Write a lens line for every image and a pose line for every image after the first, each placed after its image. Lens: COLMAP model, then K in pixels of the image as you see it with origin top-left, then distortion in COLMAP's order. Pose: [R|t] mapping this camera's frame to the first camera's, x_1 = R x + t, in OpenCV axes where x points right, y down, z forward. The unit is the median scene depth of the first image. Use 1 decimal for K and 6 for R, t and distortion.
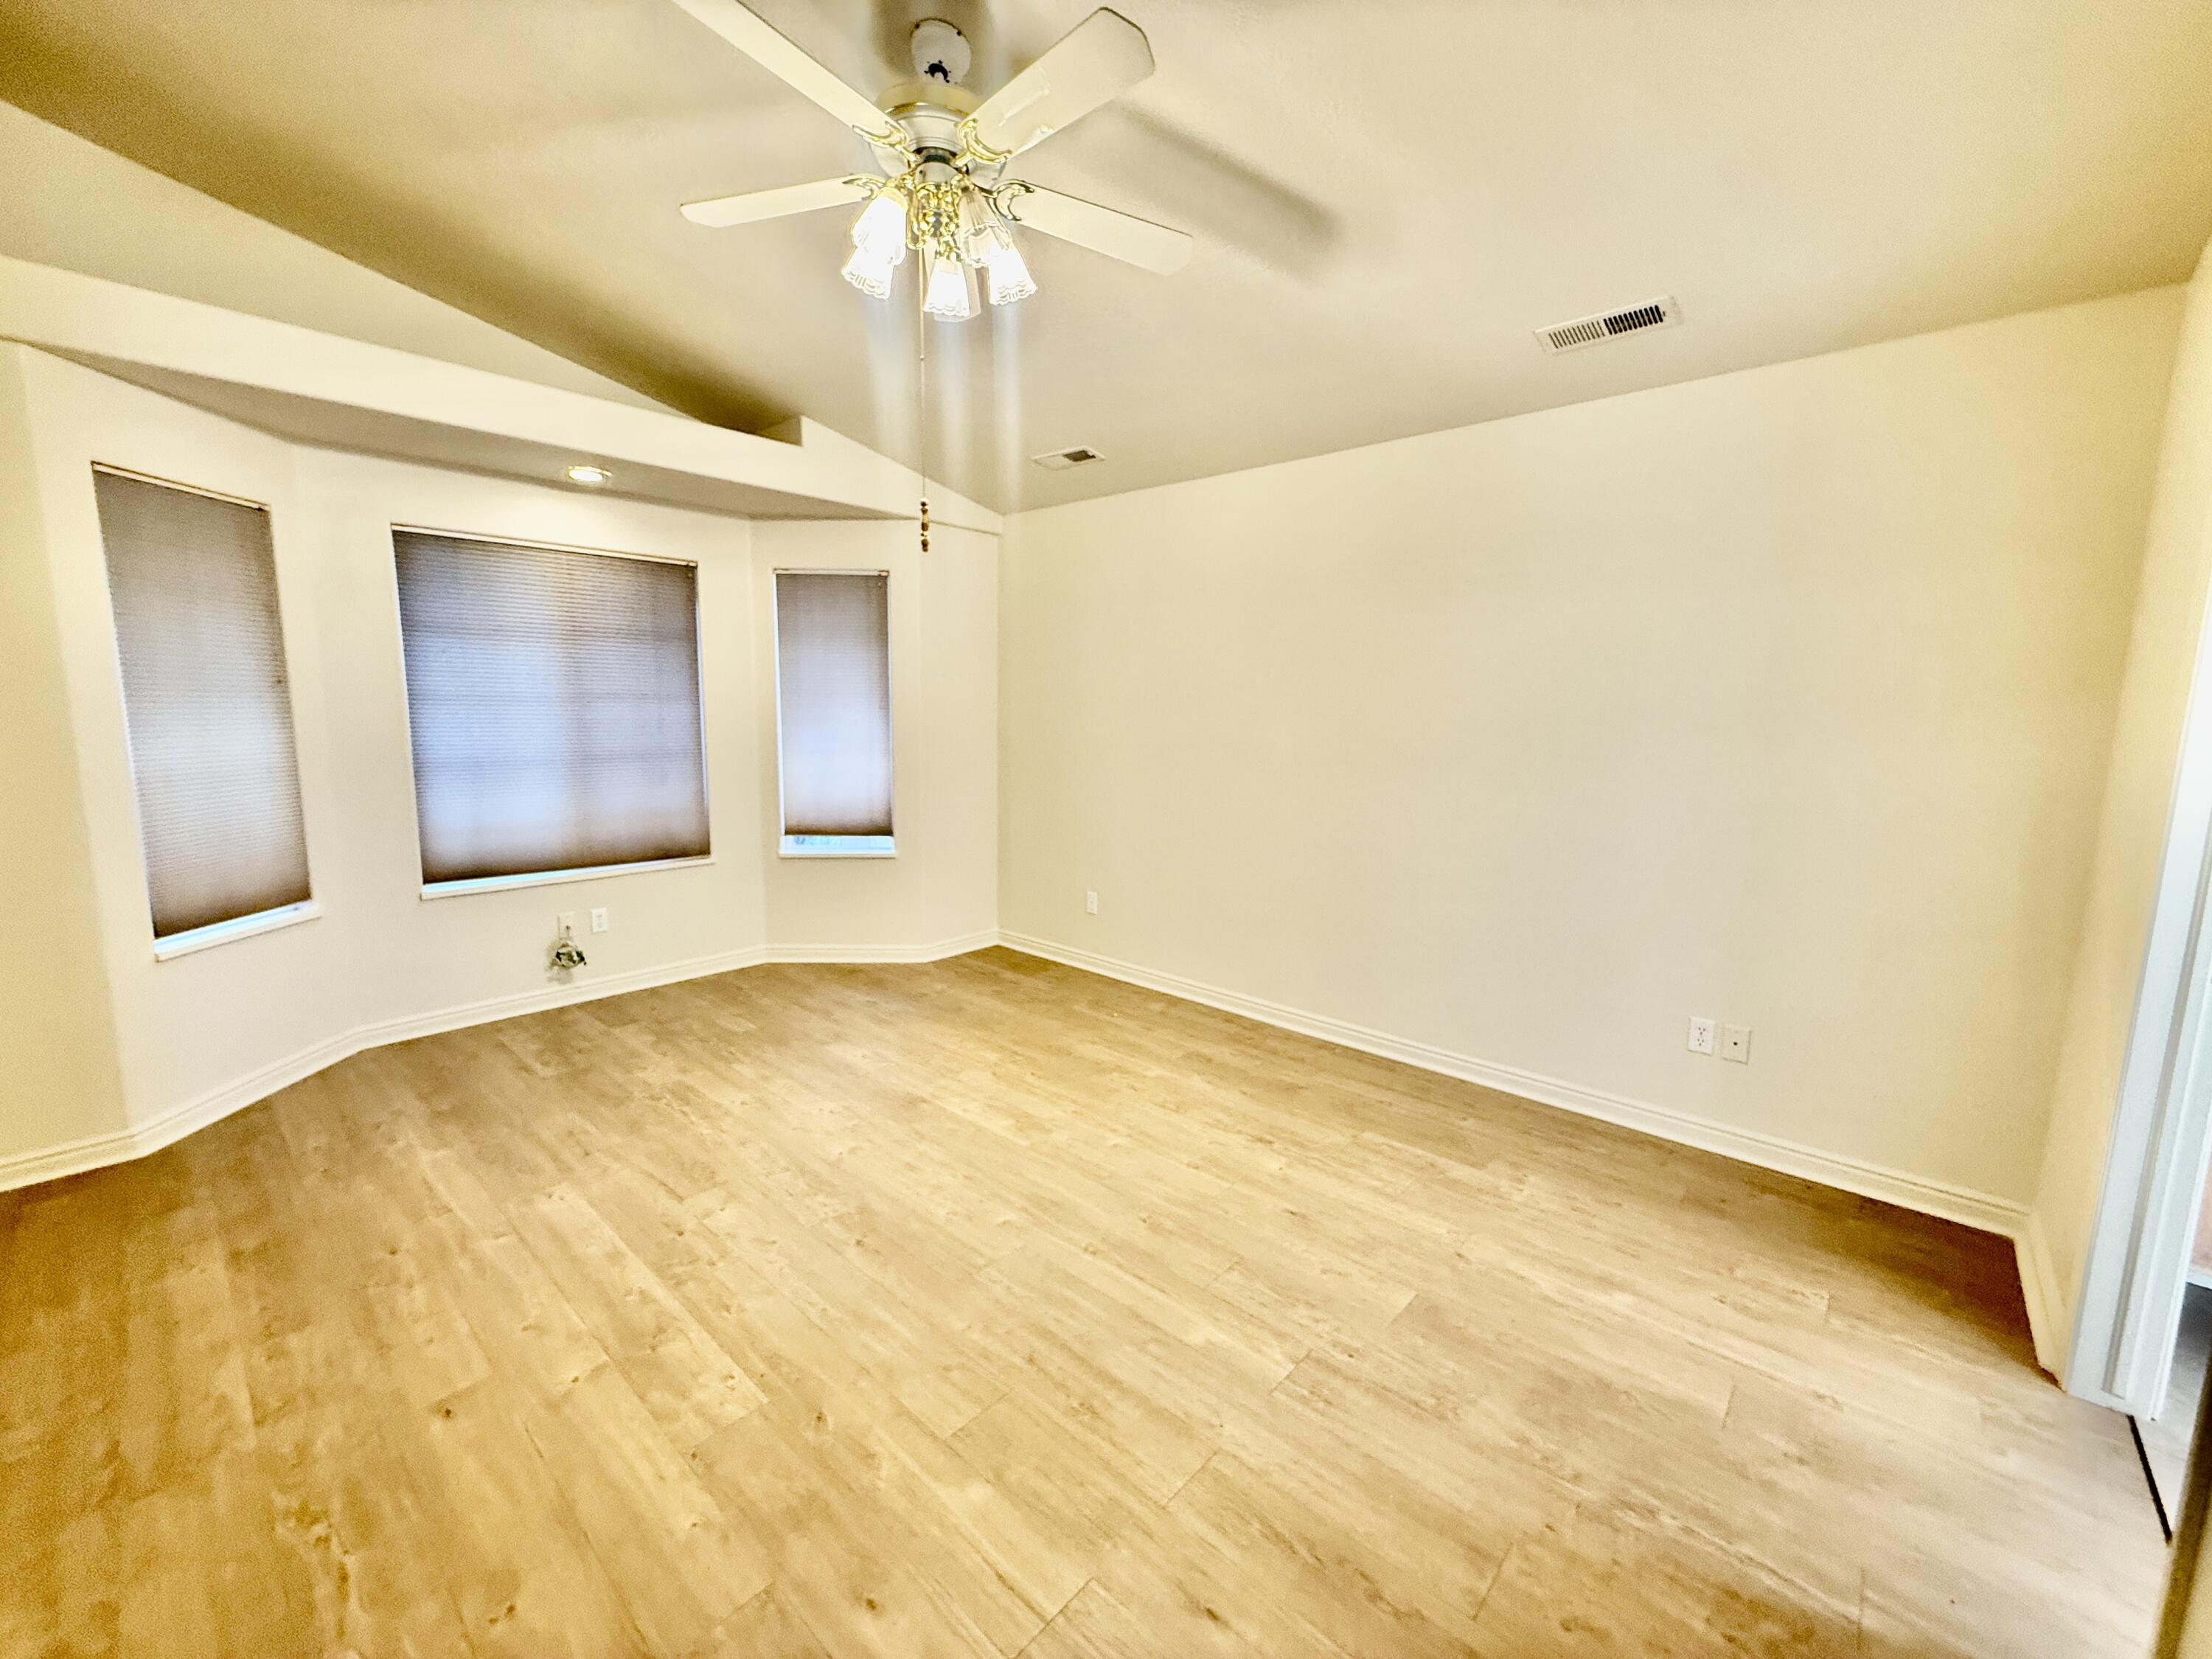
lens RADIAL K [[882.4, 0, 1102.9], [0, 882.4, 823.5], [0, 0, 1]] dist [0.001496, 0.000447]
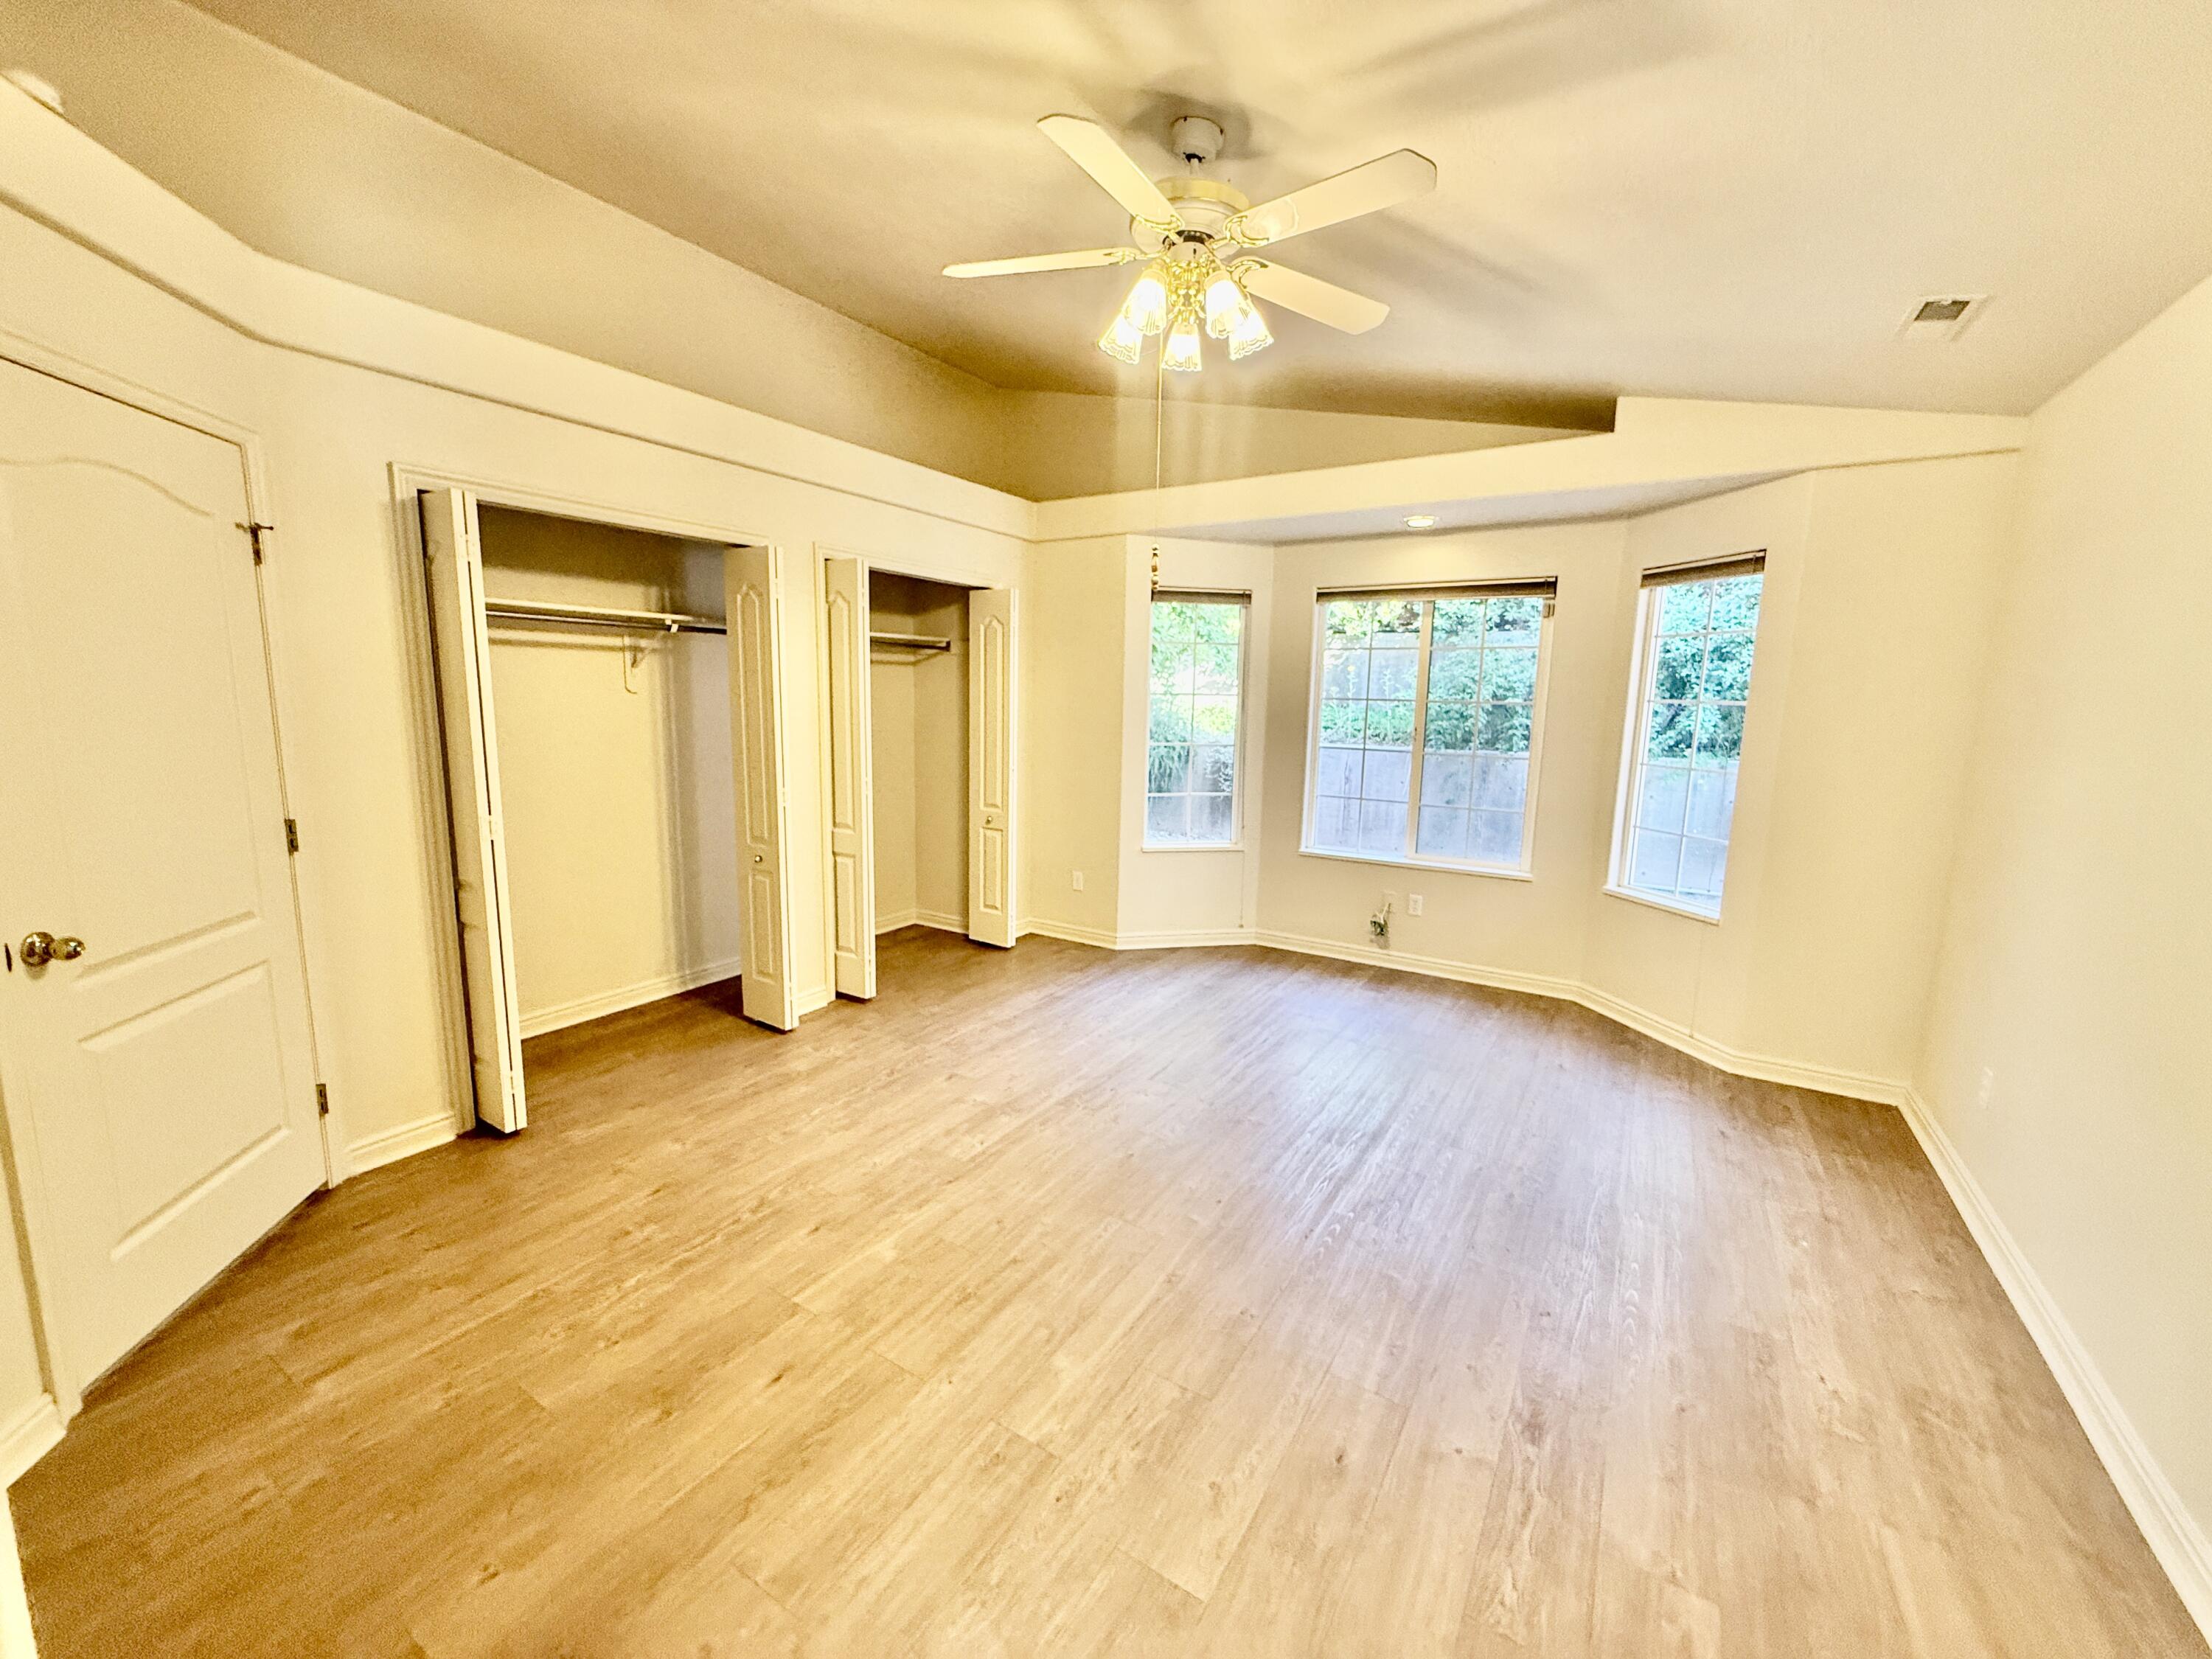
lens RADIAL K [[882.4, 0, 1106.9], [0, 882.4, 834.6], [0, 0, 1]] dist [0.001496, 0.000447]
pose [[0.174729, 0.146057, -0.973723, 0.920229], [-0.147630, 0.981643, 0.120754, -0.118752], [0.973486, 0.122652, 0.193084, 0.723895]]
